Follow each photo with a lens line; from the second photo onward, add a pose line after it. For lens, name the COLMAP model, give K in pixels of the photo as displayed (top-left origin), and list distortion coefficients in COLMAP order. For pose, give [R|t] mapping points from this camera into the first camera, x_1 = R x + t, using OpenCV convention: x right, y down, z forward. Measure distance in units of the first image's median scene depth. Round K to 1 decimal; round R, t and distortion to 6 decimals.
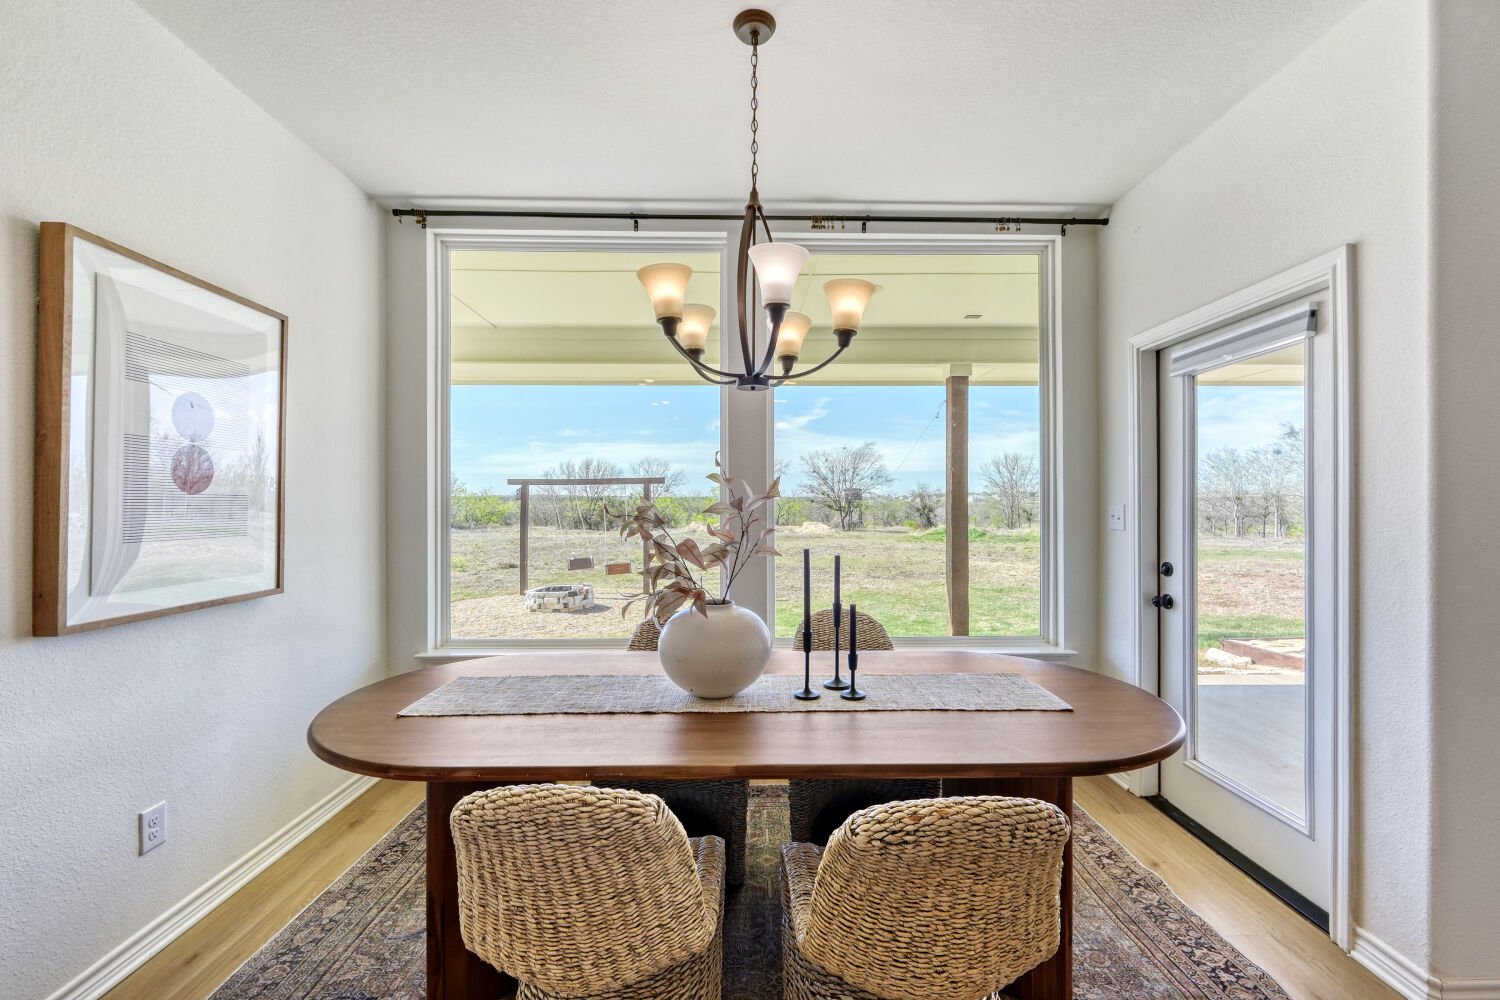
lens RADIAL K [[643.5, 0, 738.3], [0, 643.5, 505.0], [0, 0, 1]] dist [0.024678, 0.000522]
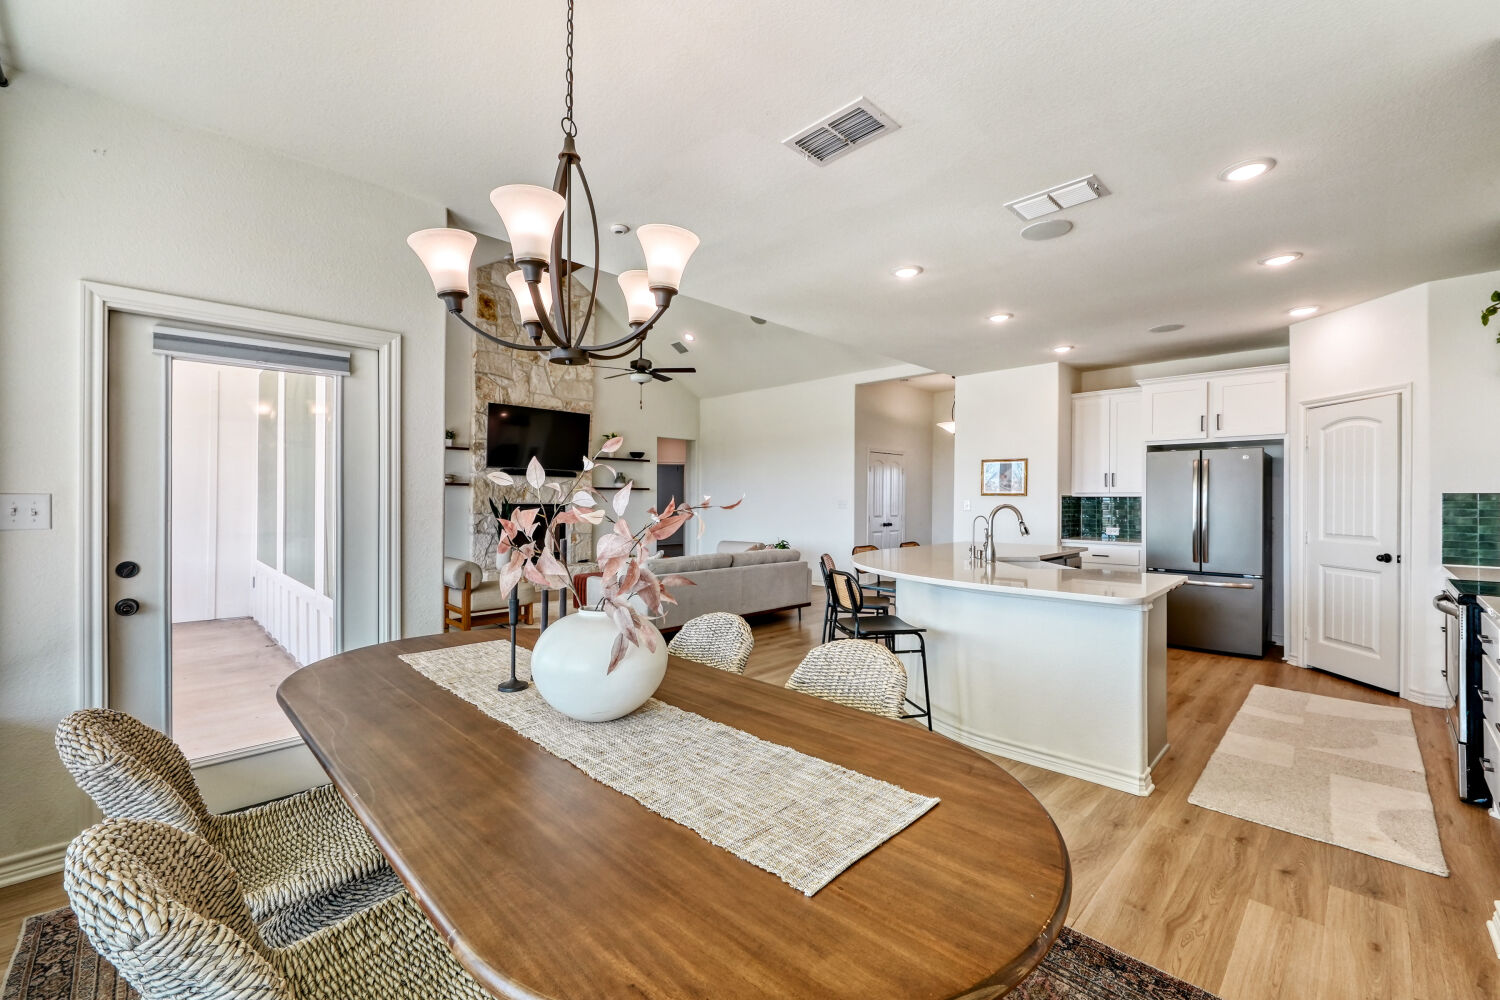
lens RADIAL K [[643.5, 0, 744.8], [0, 643.5, 496.3], [0, 0, 1]] dist [0.024678, 0.000522]
pose [[-0.704679, 0.004422, 0.709513, -0.535355], [0.001992, 0.999989, -0.004253, 0.006132], [-0.709524, -0.001584, -0.704680, 1.017660]]
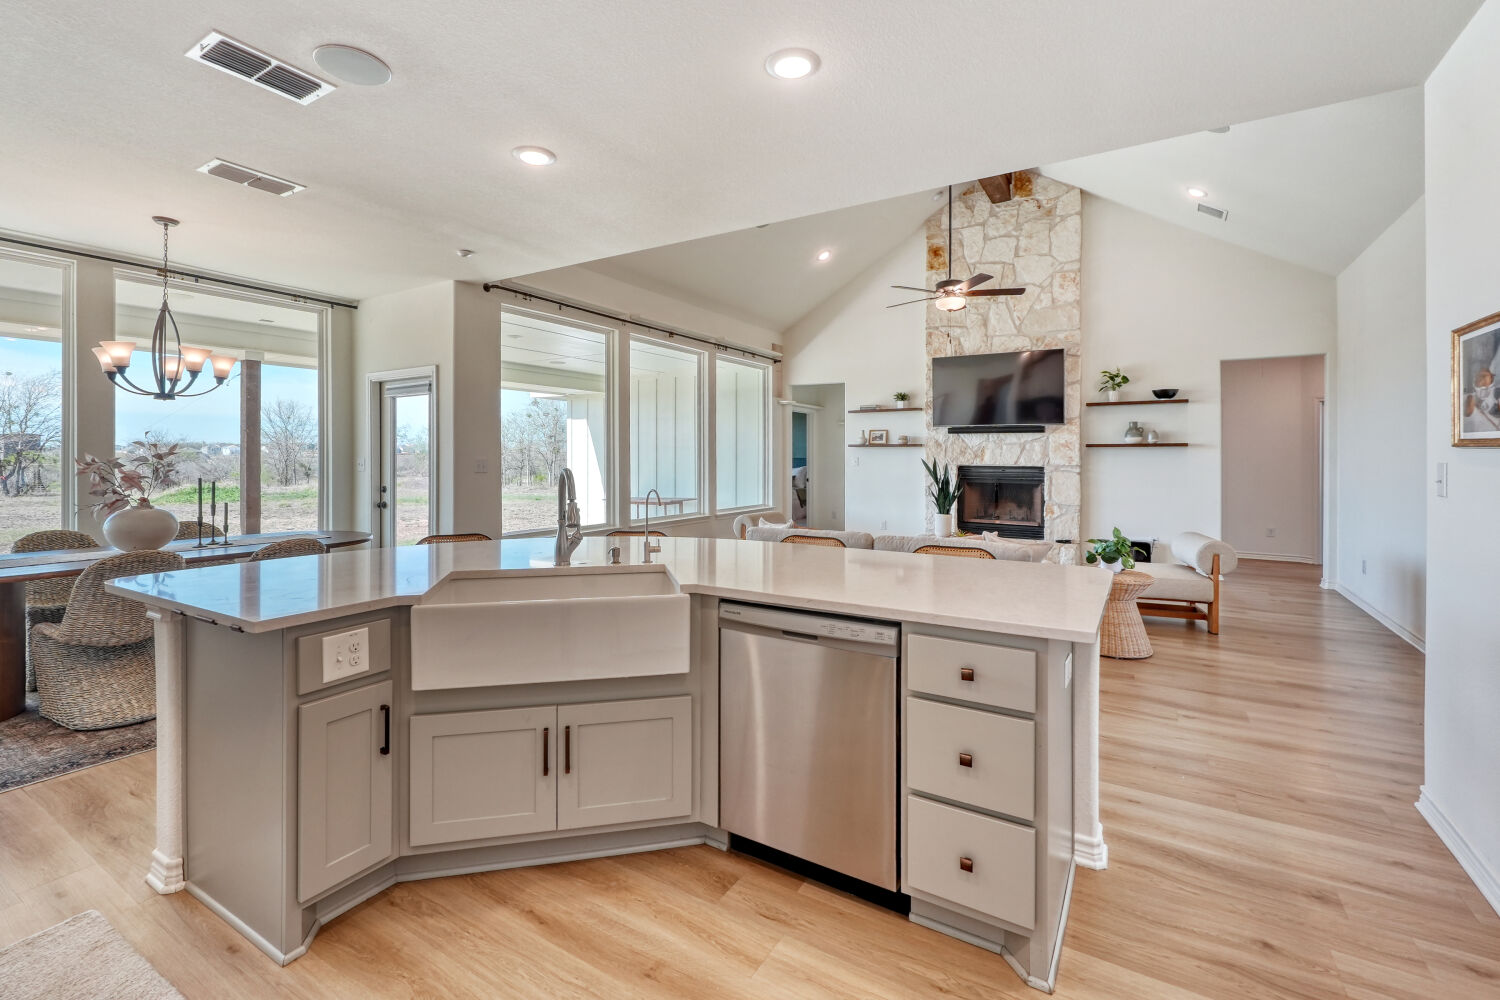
lens RADIAL K [[643.5, 0, 715.9], [0, 643.5, 455.3], [0, 0, 1]] dist [0.024678, 0.000522]
pose [[0.554134, 0.005789, 0.832408, -0.461940], [-0.001548, 0.999981, -0.005924, 0.001247], [-0.832426, 0.001994, 0.554132, -0.999967]]
